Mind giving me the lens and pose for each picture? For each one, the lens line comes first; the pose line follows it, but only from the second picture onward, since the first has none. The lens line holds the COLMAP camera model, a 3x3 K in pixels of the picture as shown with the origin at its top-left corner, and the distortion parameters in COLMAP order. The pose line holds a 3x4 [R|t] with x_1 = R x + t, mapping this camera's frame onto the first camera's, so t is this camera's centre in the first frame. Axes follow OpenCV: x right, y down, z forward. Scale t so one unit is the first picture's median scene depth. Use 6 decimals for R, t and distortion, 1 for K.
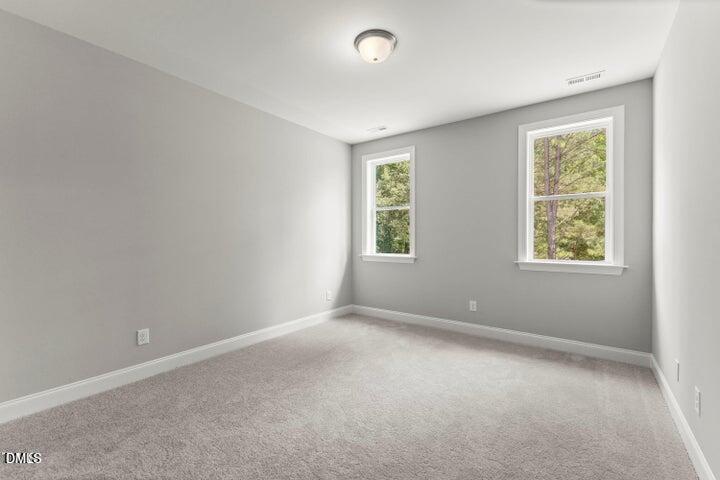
lens RADIAL K [[324.6, 0, 360.0], [0, 324.6, 240.0], [0, 0, 1]] dist [0.001913, 0.000186]
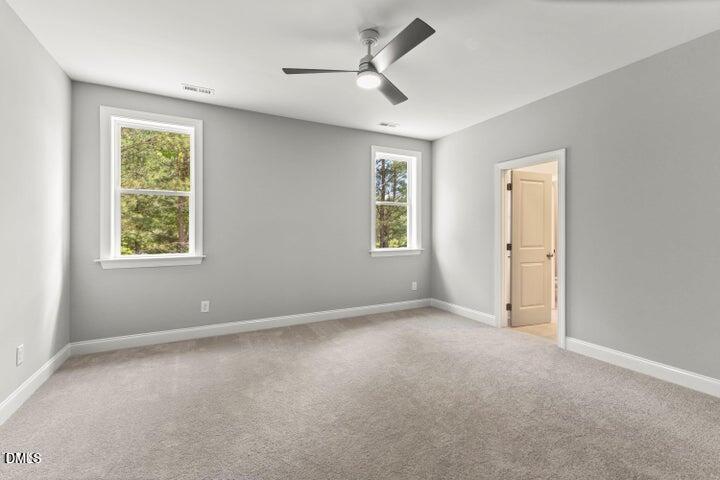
lens RADIAL K [[314.5, 0, 362.6], [0, 314.5, 234.1], [0, 0, 1]] dist [0.003530, 0.000352]
pose [[0.422648, -0.004540, 0.906282, -0.343560], [0.007524, 0.999971, 0.001500, -0.001417], [-0.906262, 0.006185, 0.422670, 0.265471]]
